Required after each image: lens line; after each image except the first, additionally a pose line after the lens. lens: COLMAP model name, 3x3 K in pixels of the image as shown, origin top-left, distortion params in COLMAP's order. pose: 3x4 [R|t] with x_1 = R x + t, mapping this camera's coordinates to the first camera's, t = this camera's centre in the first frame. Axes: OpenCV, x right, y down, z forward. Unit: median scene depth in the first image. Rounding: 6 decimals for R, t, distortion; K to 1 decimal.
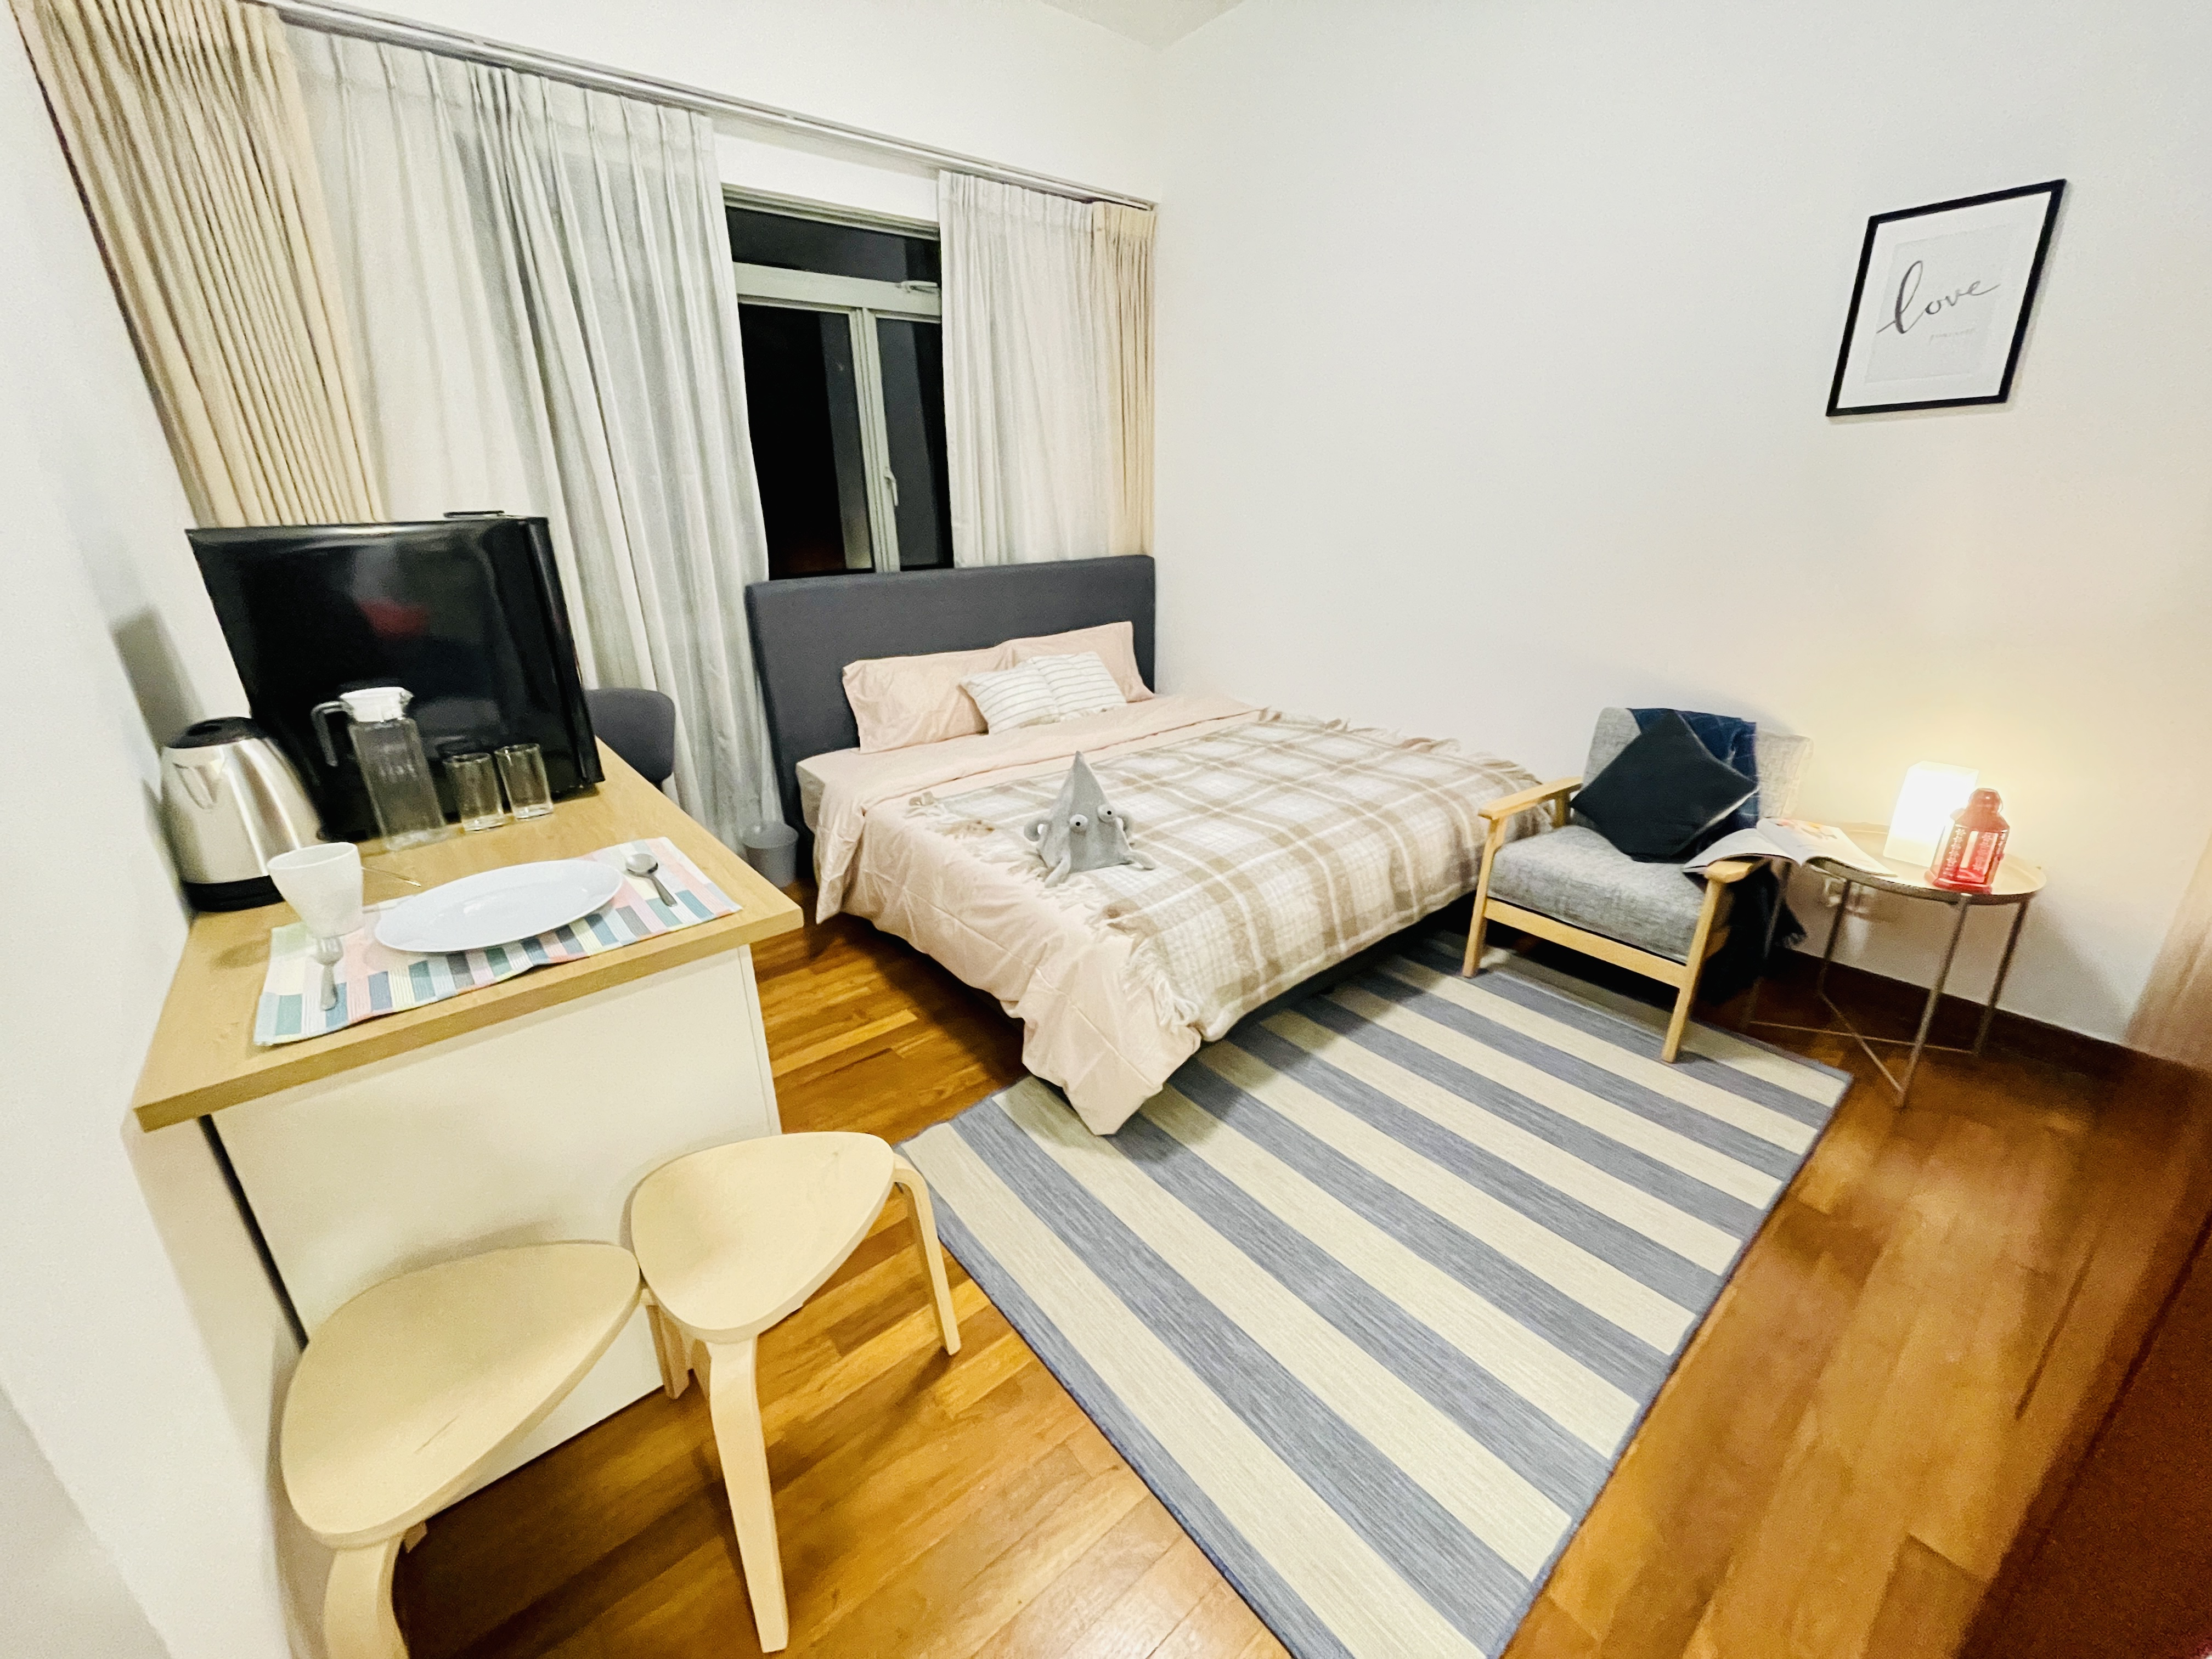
lens RADIAL K [[887.9, 0, 1107.5], [0, 887.9, 821.4], [0, 0, 1]] dist [-0.001960, -0.000846]
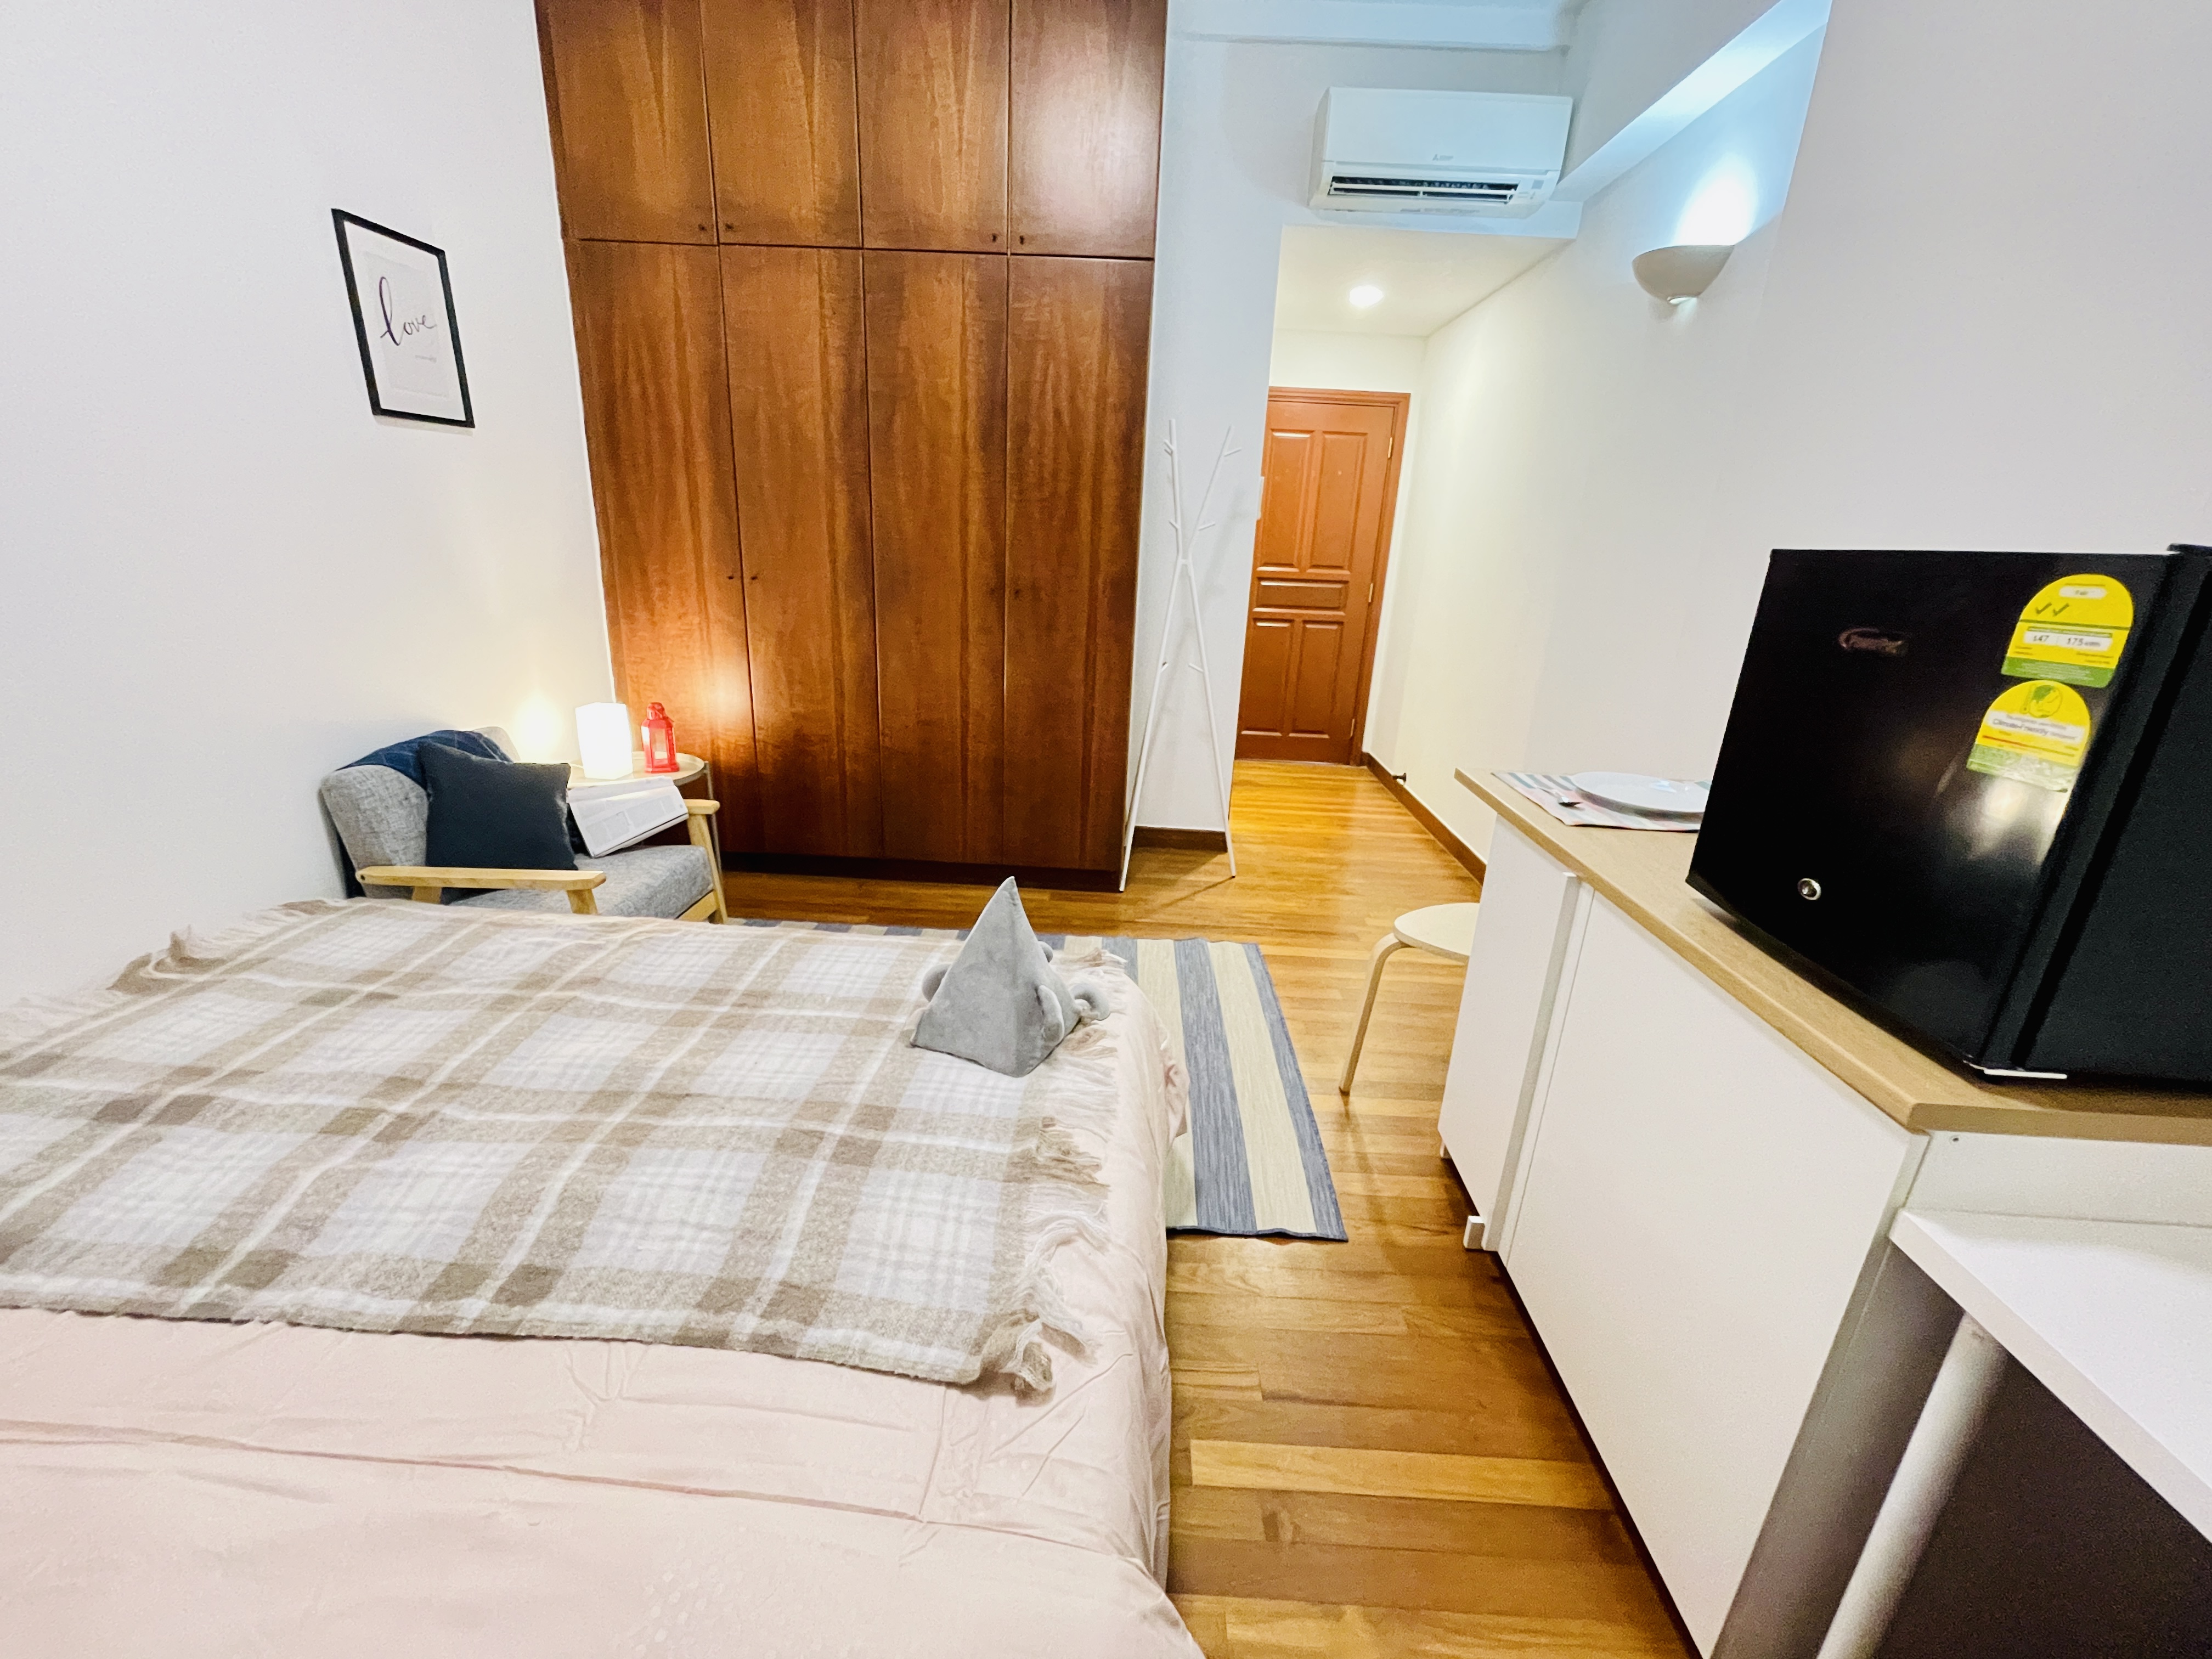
lens RADIAL K [[887.9, 0, 1107.5], [0, 887.9, 821.4], [0, 0, 1]] dist [-0.001960, -0.000846]
pose [[-0.751017, -0.219953, 0.622571, -0.376417], [0.197154, 0.825171, 0.529362, -0.345345], [-0.630162, 0.520302, -0.576352, 0.996274]]
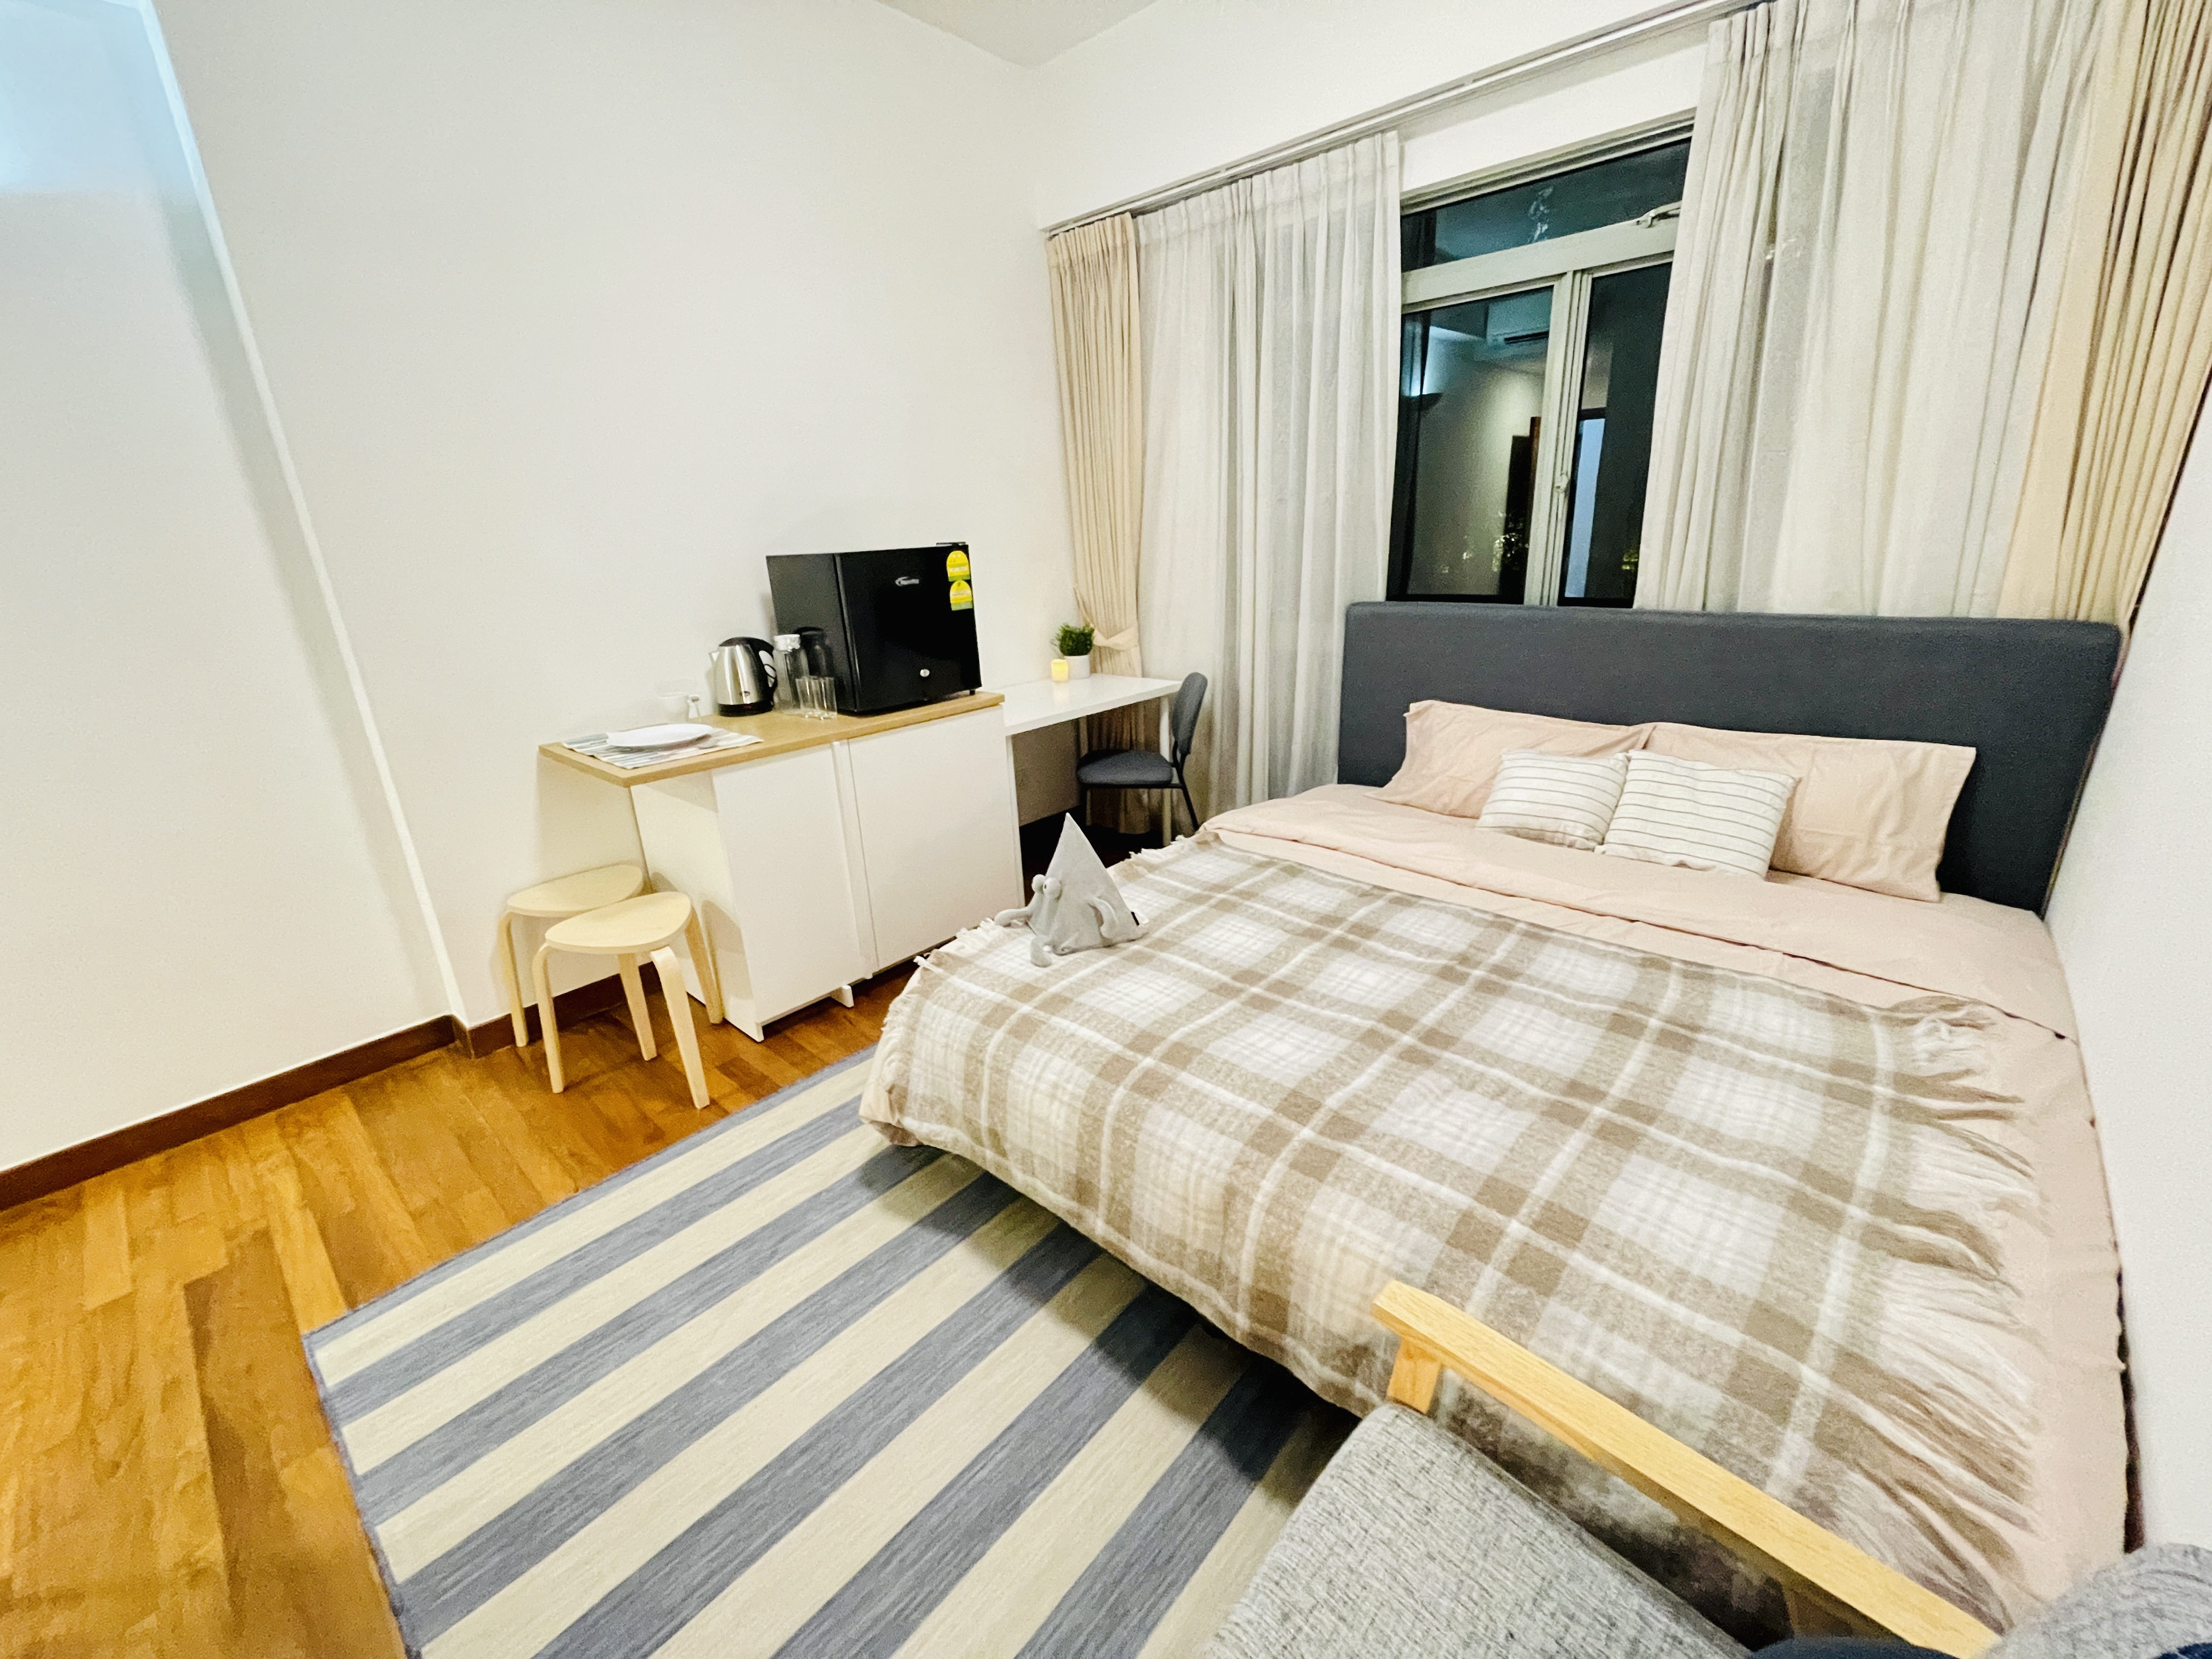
lens RADIAL K [[887.9, 0, 1107.5], [0, 887.9, 821.4], [0, 0, 1]] dist [-0.001960, -0.000846]
pose [[0.148492, 0.329549, -0.932388, 0.629767], [-0.305100, 0.912114, 0.273793, -0.254984], [0.940672, 0.243816, 0.235987, 0.622098]]
